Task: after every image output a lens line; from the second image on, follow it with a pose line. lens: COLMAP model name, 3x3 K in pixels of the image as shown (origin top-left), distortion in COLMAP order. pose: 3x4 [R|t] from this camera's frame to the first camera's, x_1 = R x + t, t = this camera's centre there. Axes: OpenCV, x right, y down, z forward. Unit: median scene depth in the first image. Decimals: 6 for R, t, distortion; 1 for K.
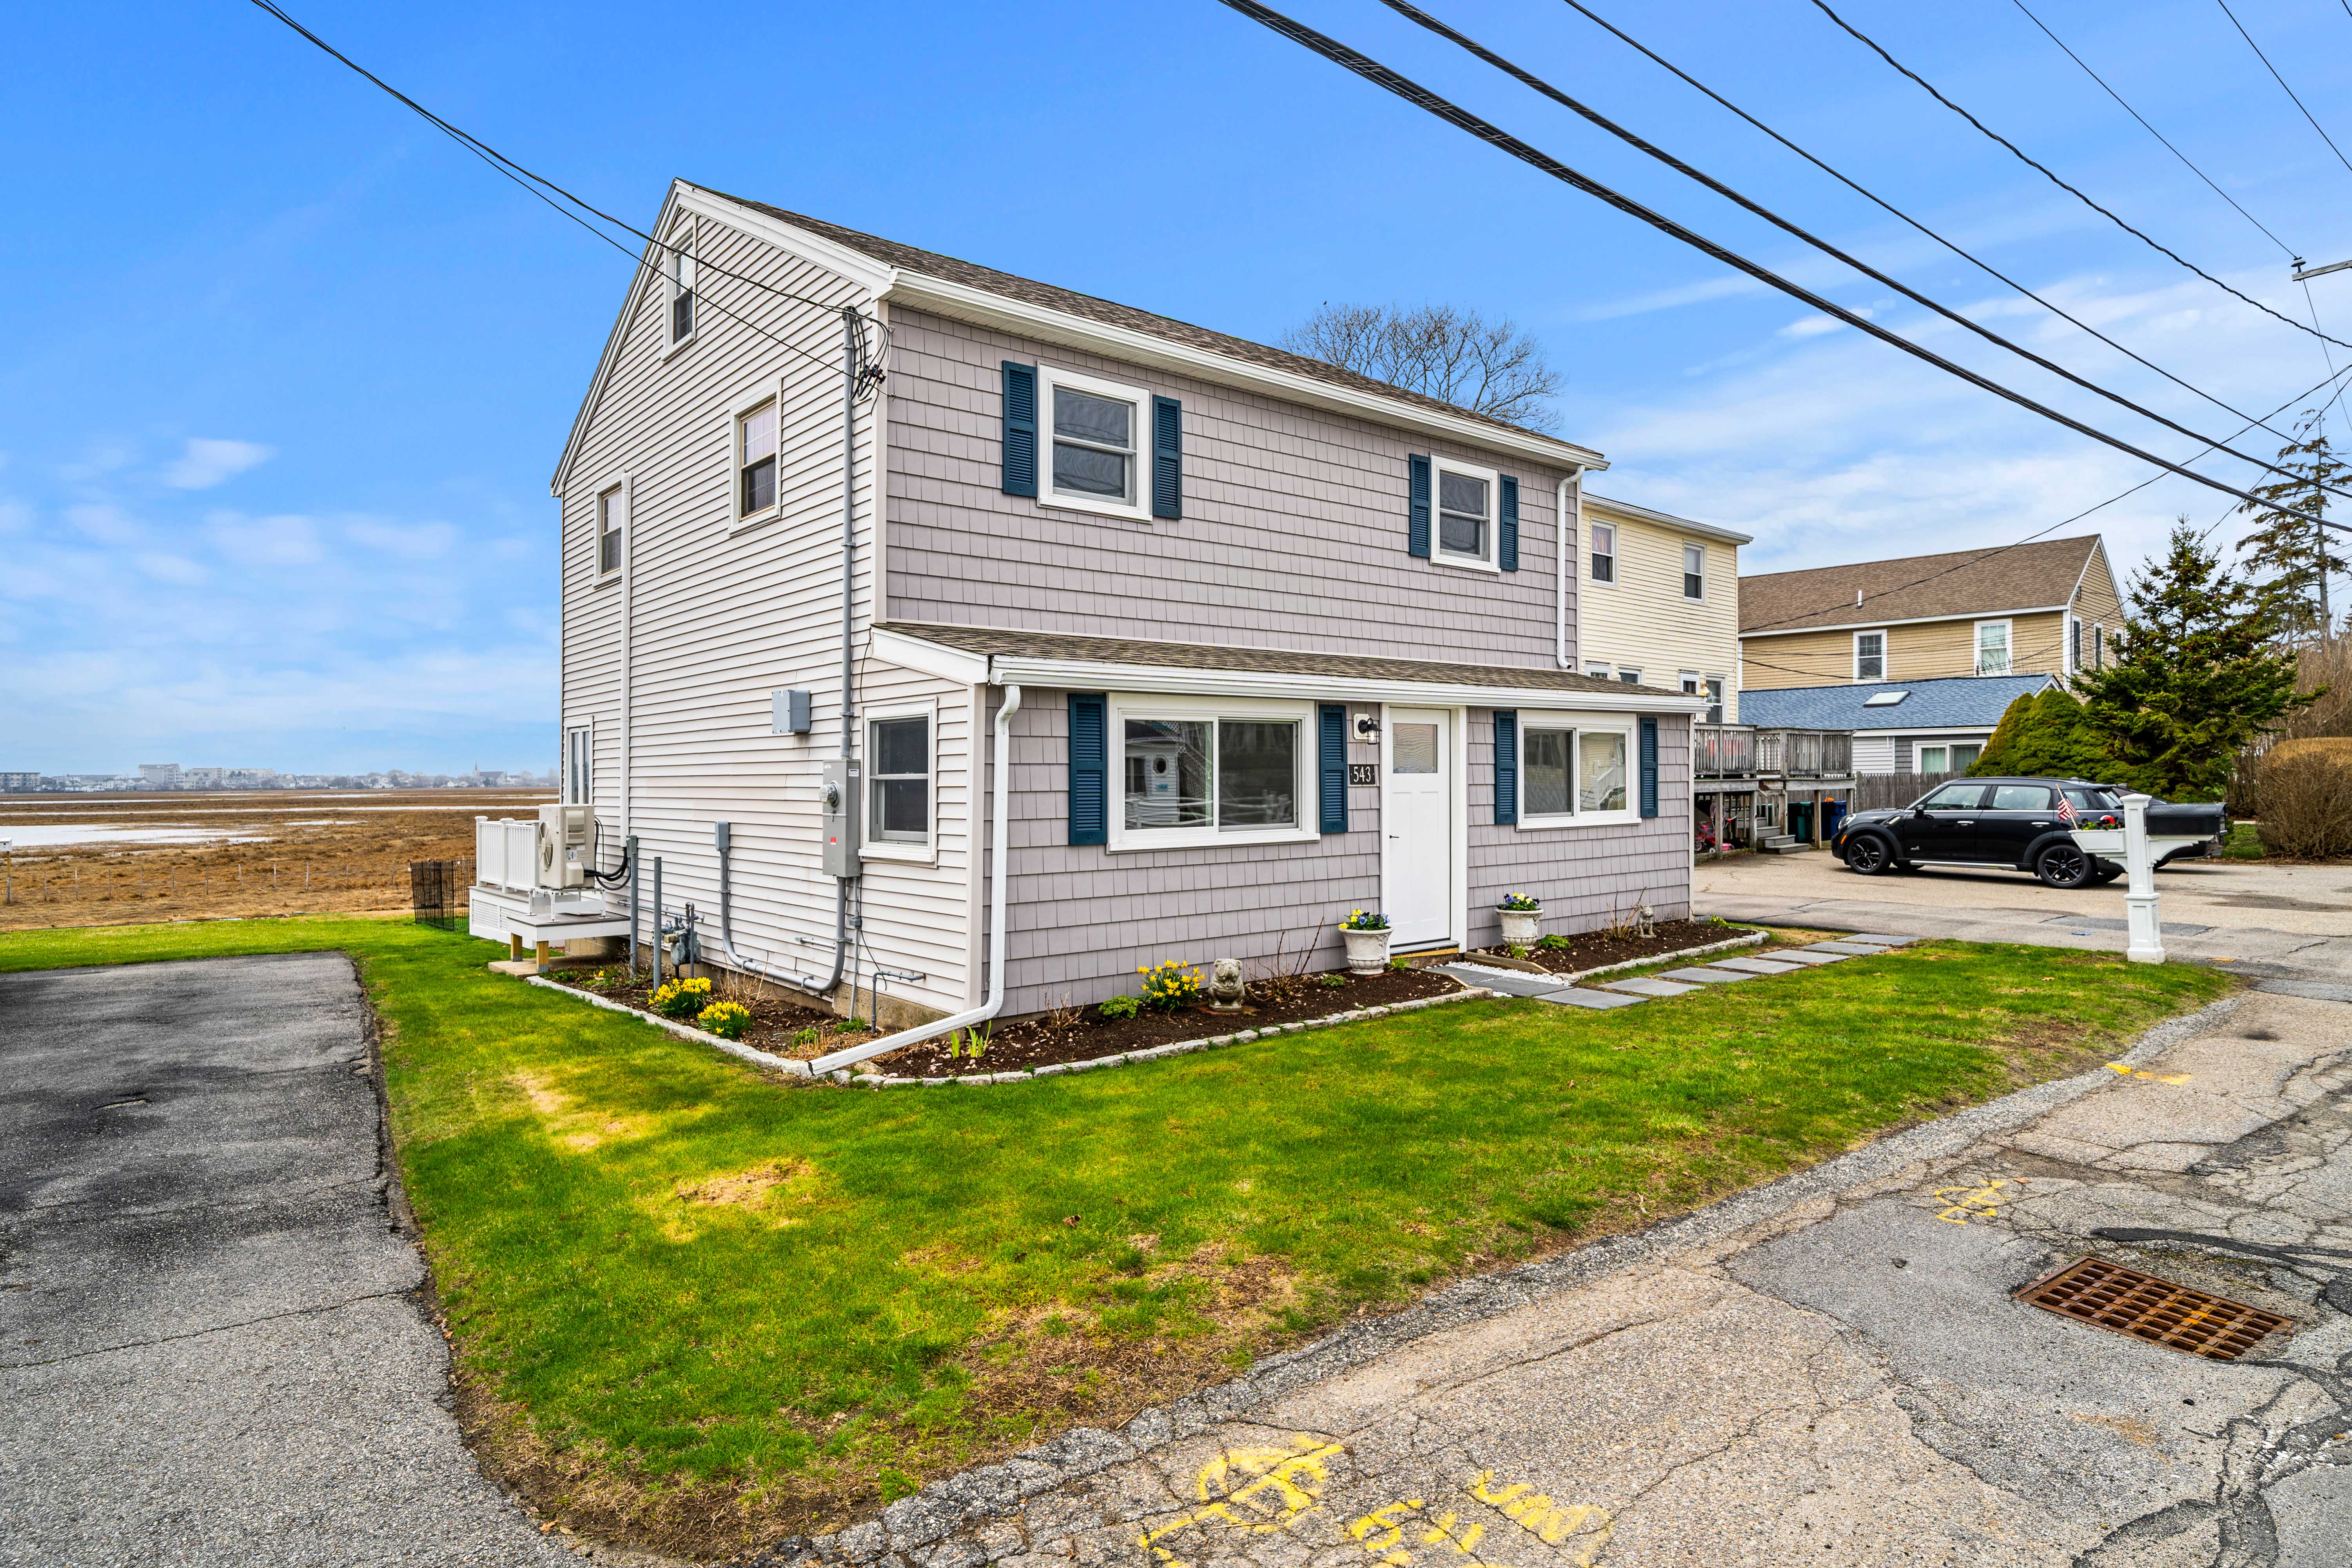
lens RADIAL K [[1325.8, 0, 1187.4], [0, 1325.8, 777.9], [0, 0, 1]] dist [-0.003905, 0.000280]
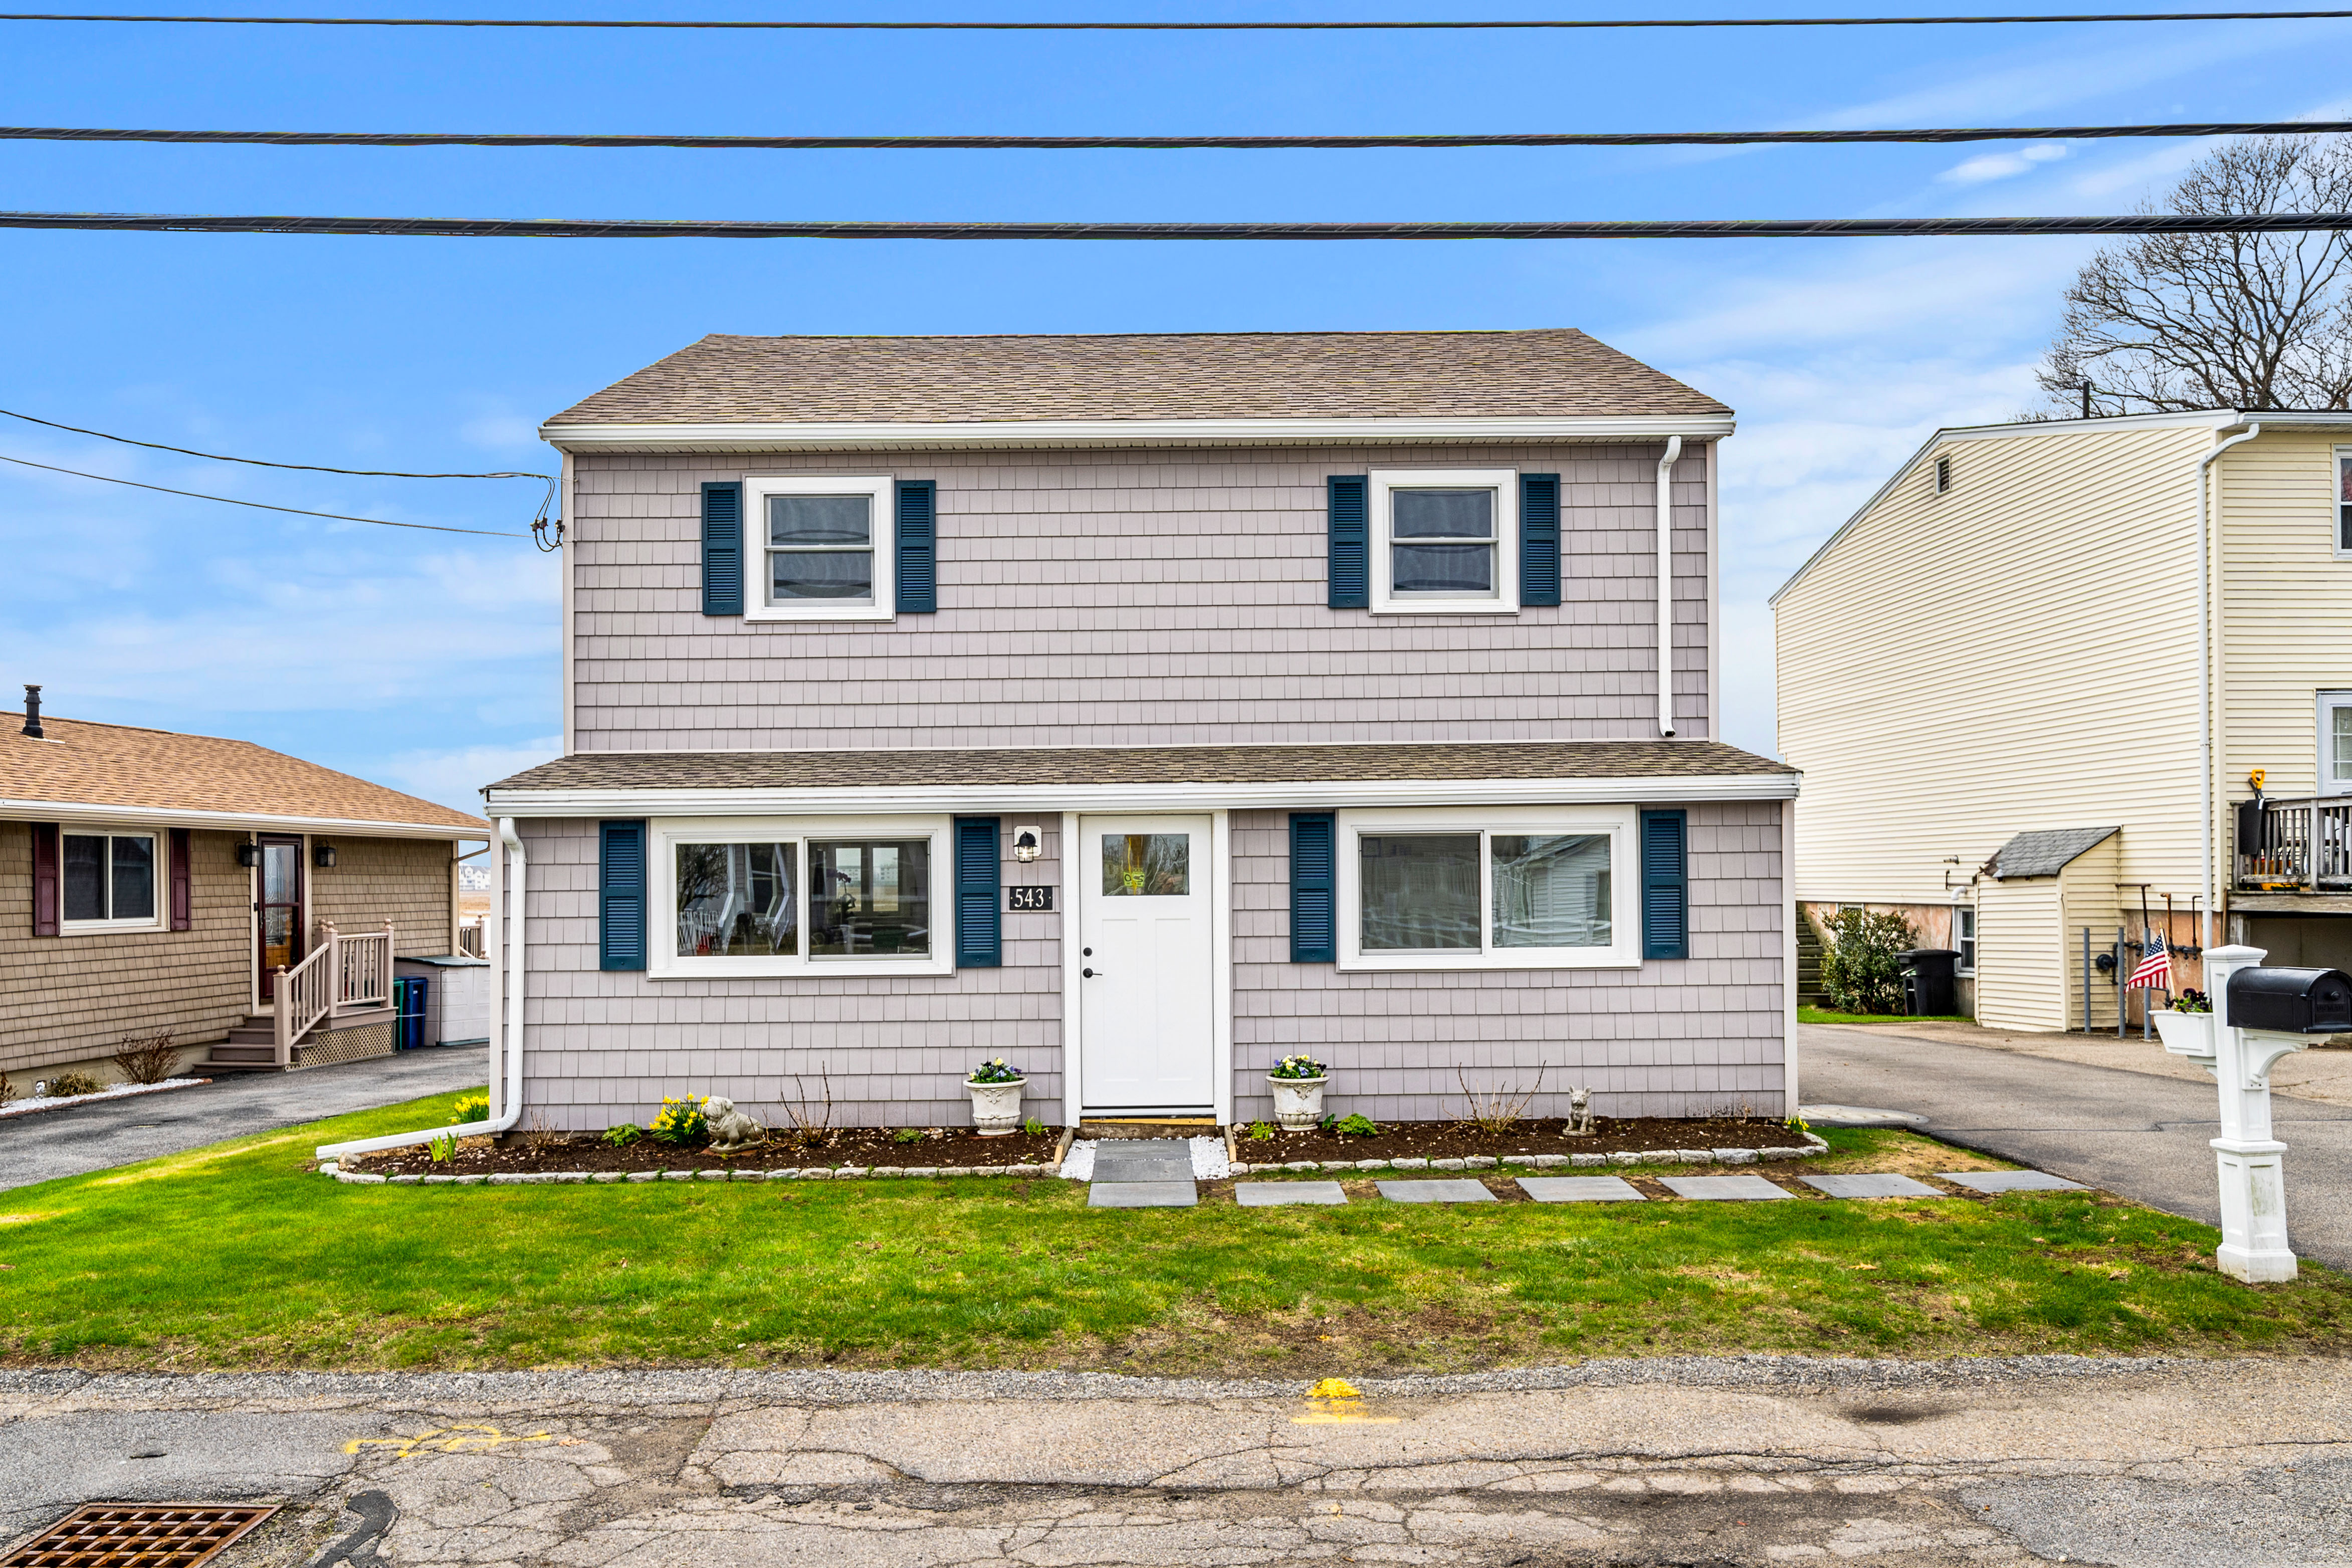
lens RADIAL K [[1580.5, 0, 1106.5], [0, 1580.5, 873.5], [0, 0, 1]] dist [-0.014201, 0.000412]
pose [[0.770964, -0.000095, -0.636879, 0.794874], [0.003529, 0.999985, 0.004123, -0.021854], [0.636869, -0.005426, 0.770953, 0.255445]]
